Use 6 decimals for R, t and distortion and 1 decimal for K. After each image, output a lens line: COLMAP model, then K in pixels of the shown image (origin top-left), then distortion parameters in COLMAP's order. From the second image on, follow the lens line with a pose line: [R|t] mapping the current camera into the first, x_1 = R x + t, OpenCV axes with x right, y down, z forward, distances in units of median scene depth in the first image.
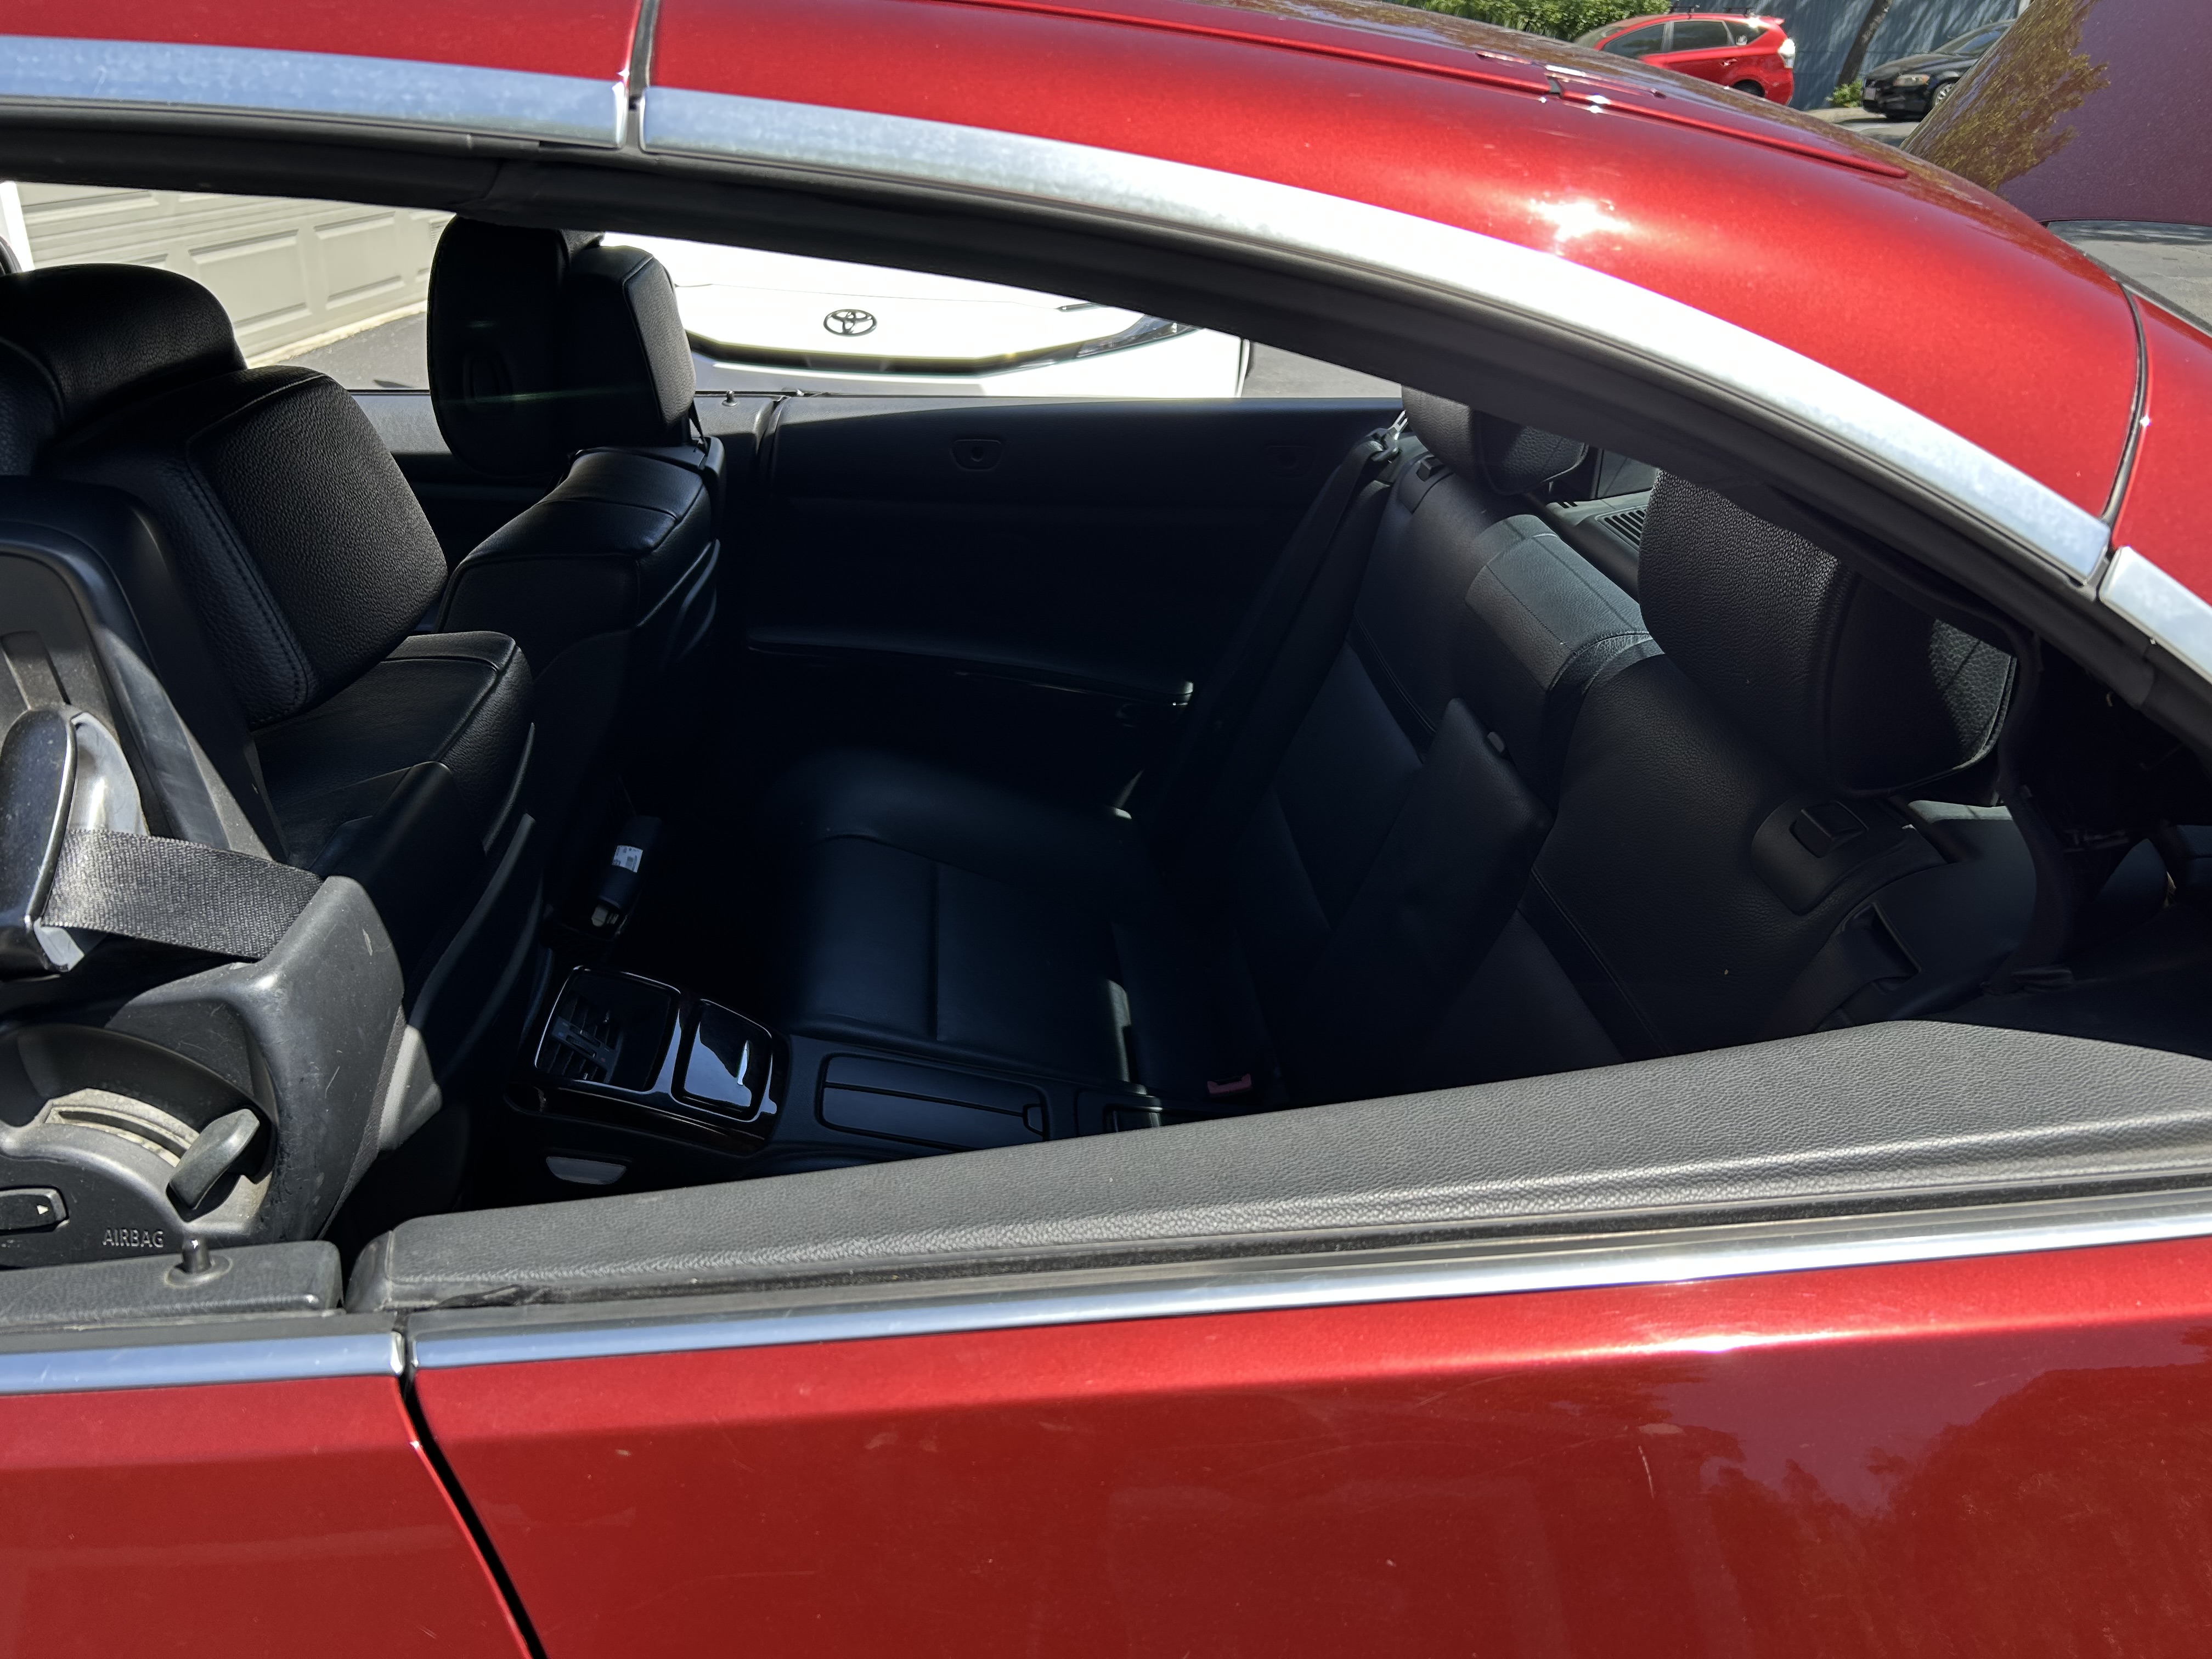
lens RADIAL K [[1669.9, 0, 1100.1], [0, 1669.9, 839.7], [0, 0, 1]] dist [0.026780, -0.043890]
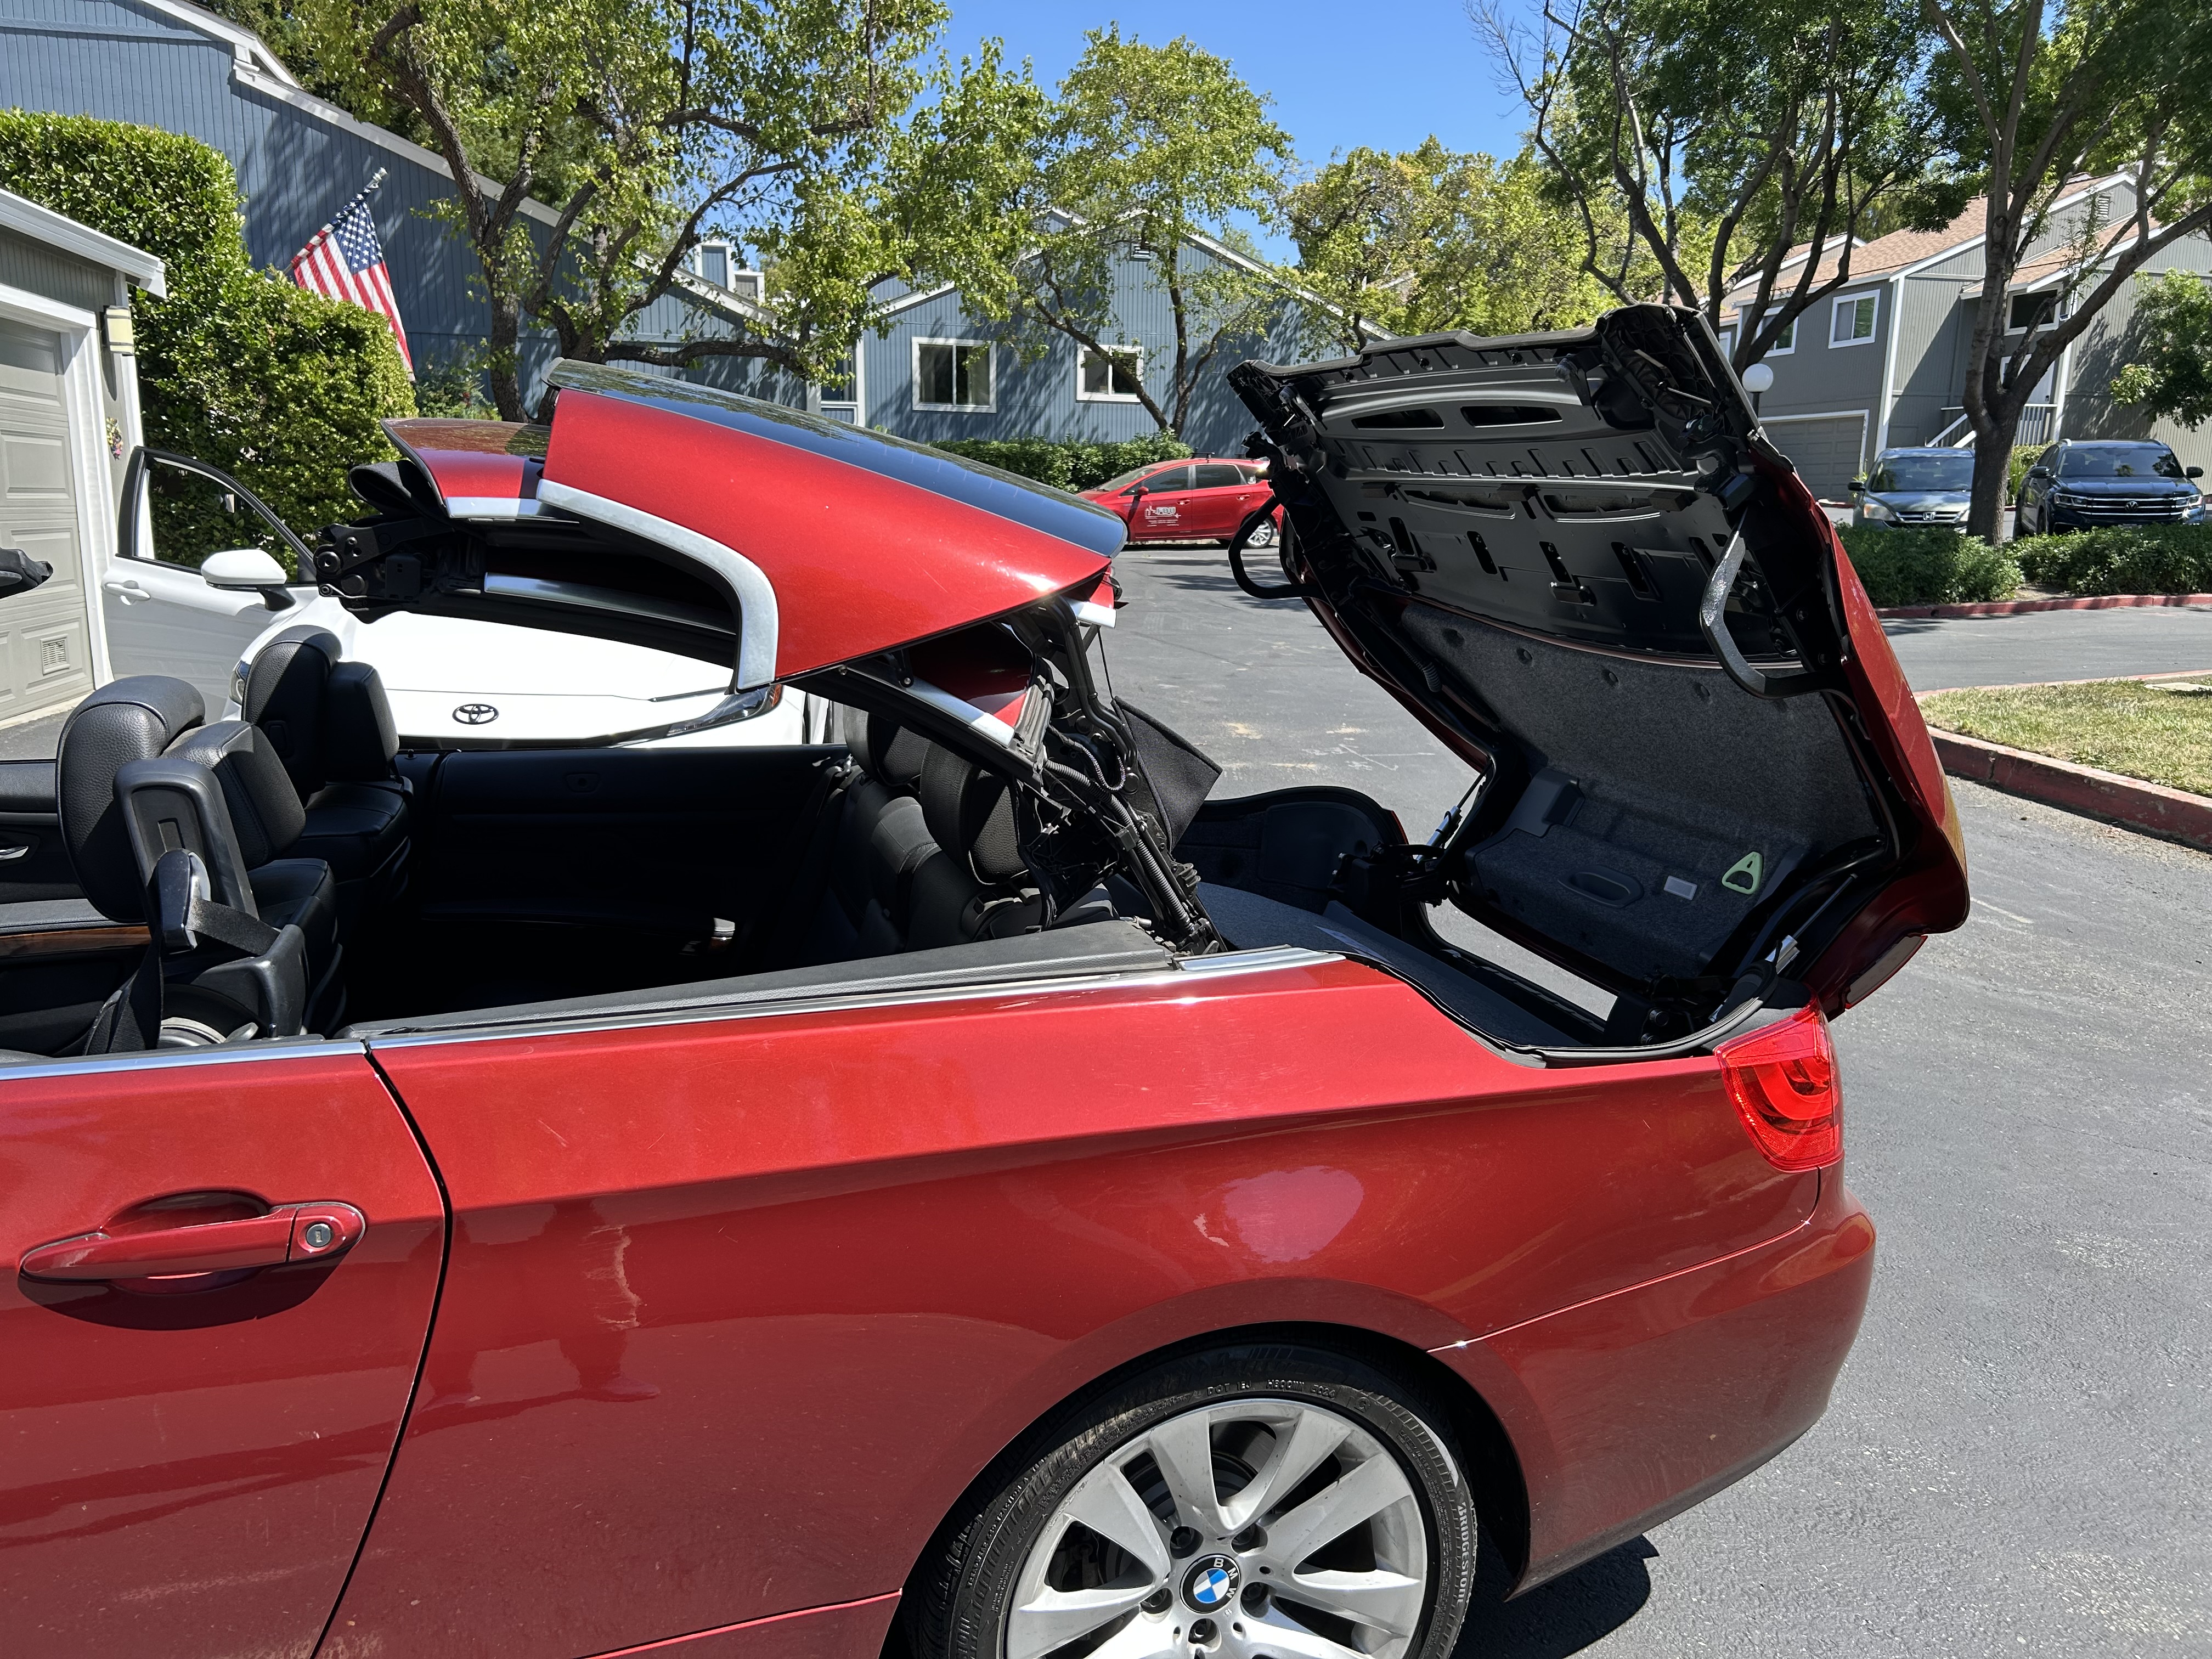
lens RADIAL K [[1669.9, 0, 1099.7], [0, 1669.9, 835.7], [0, 0, 1]] dist [0.026780, -0.043890]
pose [[0.973930, -0.038054, 0.223634, 0.047210], [0.087829, 0.972198, -0.217066, 0.212981], [-0.209156, 0.231048, 0.950195, -0.611771]]
